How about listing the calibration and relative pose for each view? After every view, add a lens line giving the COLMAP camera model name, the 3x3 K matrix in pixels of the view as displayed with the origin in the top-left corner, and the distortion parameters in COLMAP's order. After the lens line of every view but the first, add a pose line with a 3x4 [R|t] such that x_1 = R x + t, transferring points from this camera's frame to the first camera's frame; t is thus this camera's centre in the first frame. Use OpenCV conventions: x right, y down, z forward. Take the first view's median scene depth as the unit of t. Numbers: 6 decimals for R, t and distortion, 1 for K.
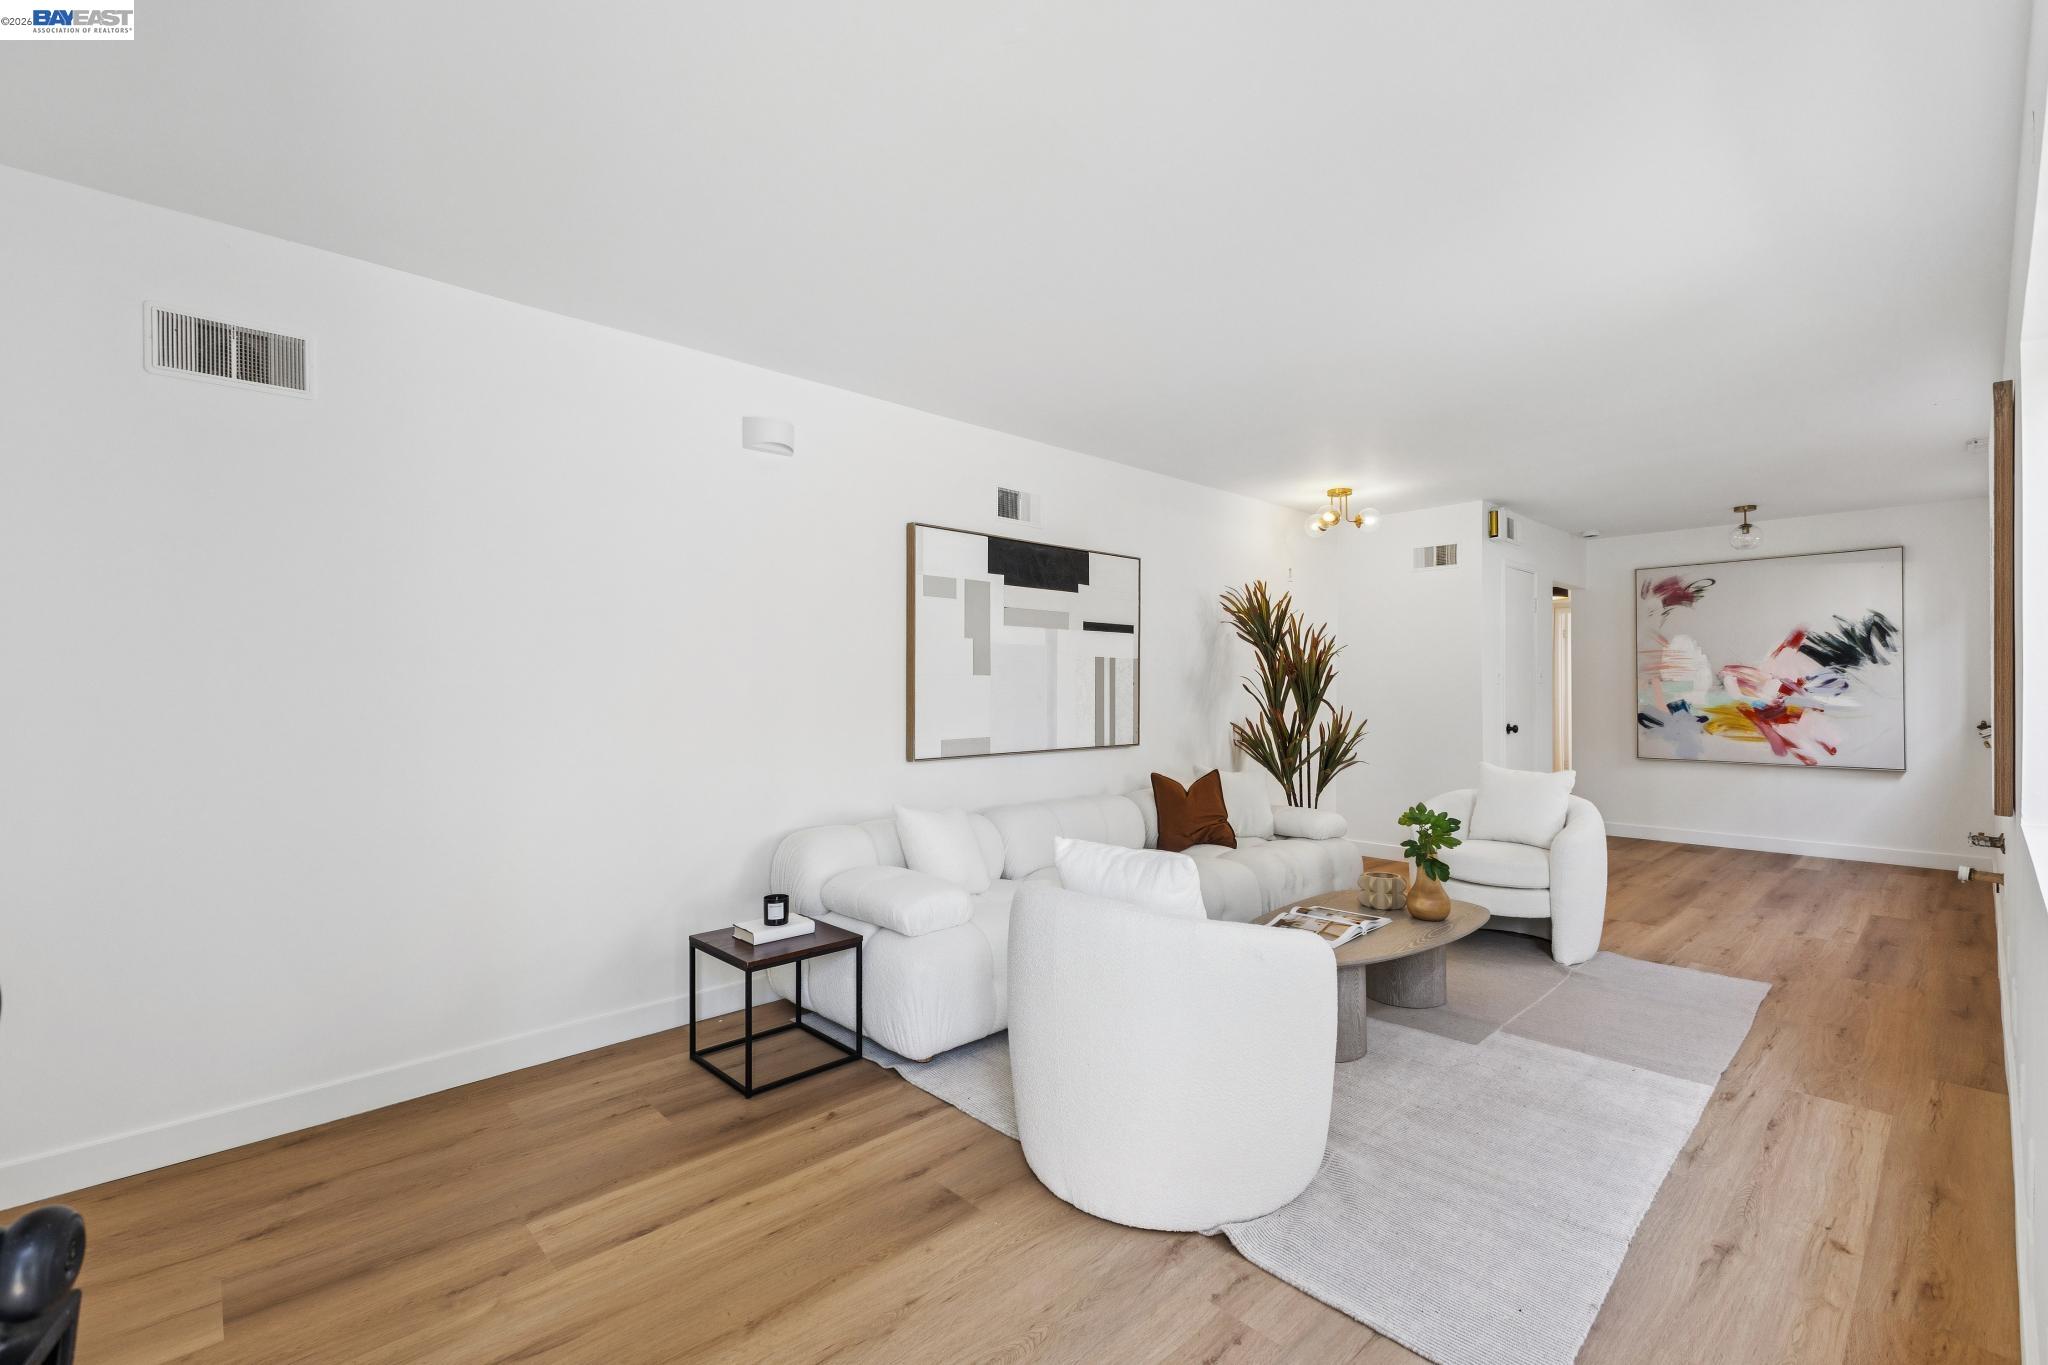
lens RADIAL K [[894.1, 0, 1026.9], [0, 894.1, 679.9], [0, 0, 1]] dist [0.013093, -0.000480]
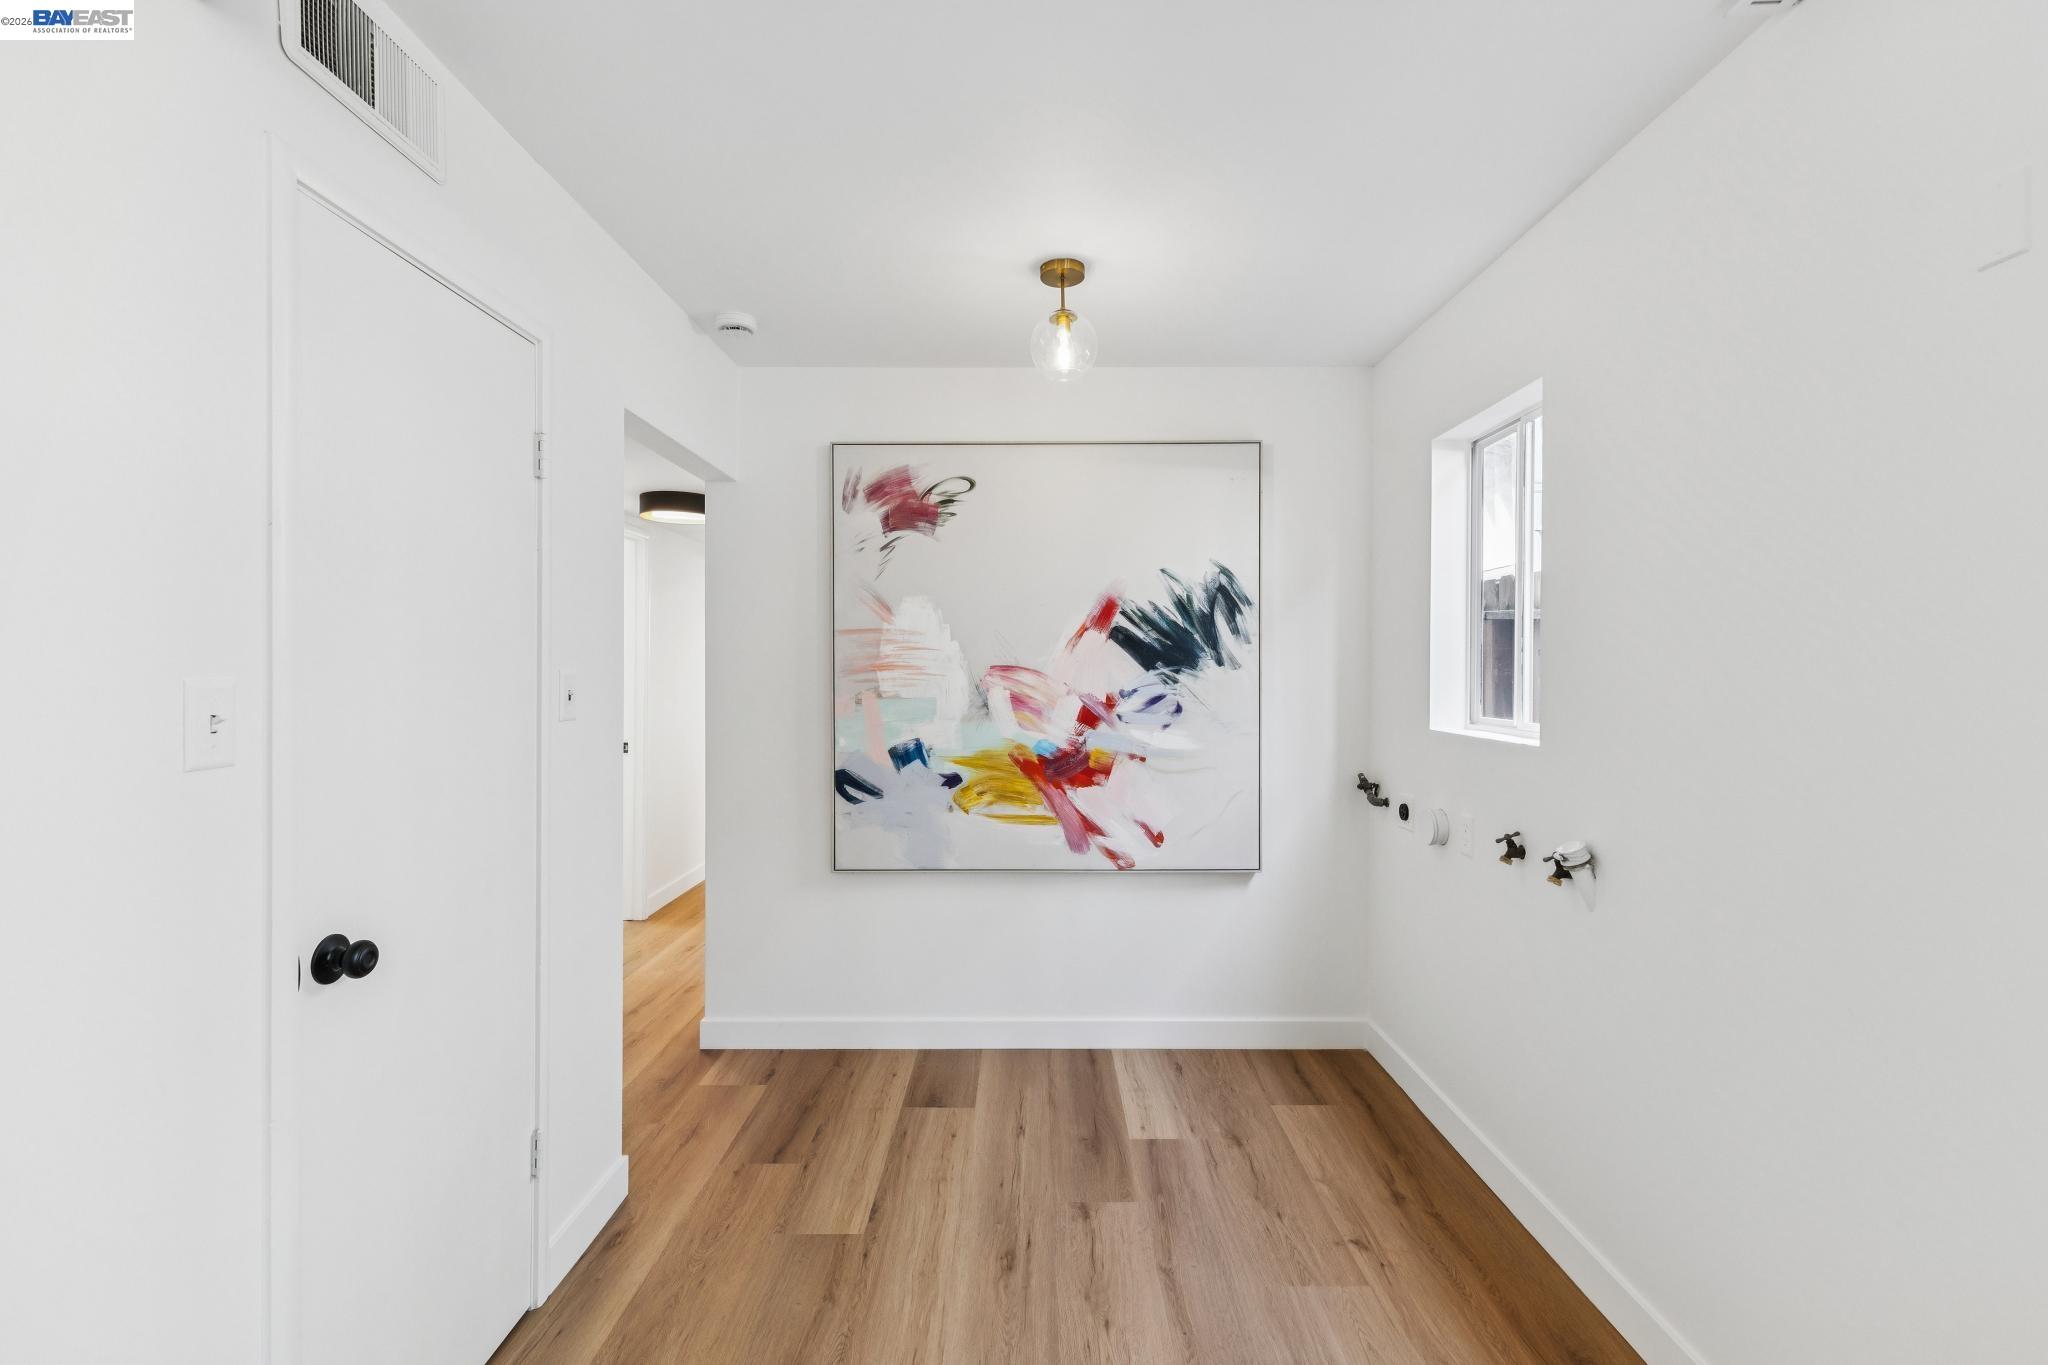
lens RADIAL K [[894.1, 0, 1026.9], [0, 894.1, 679.9], [0, 0, 1]] dist [0.013093, -0.000480]
pose [[0.697920, -0.007362, 0.716138, 0.467563], [-0.007706, 0.999812, 0.017789, -0.017344], [-0.716134, -0.017934, 0.697732, 0.680330]]
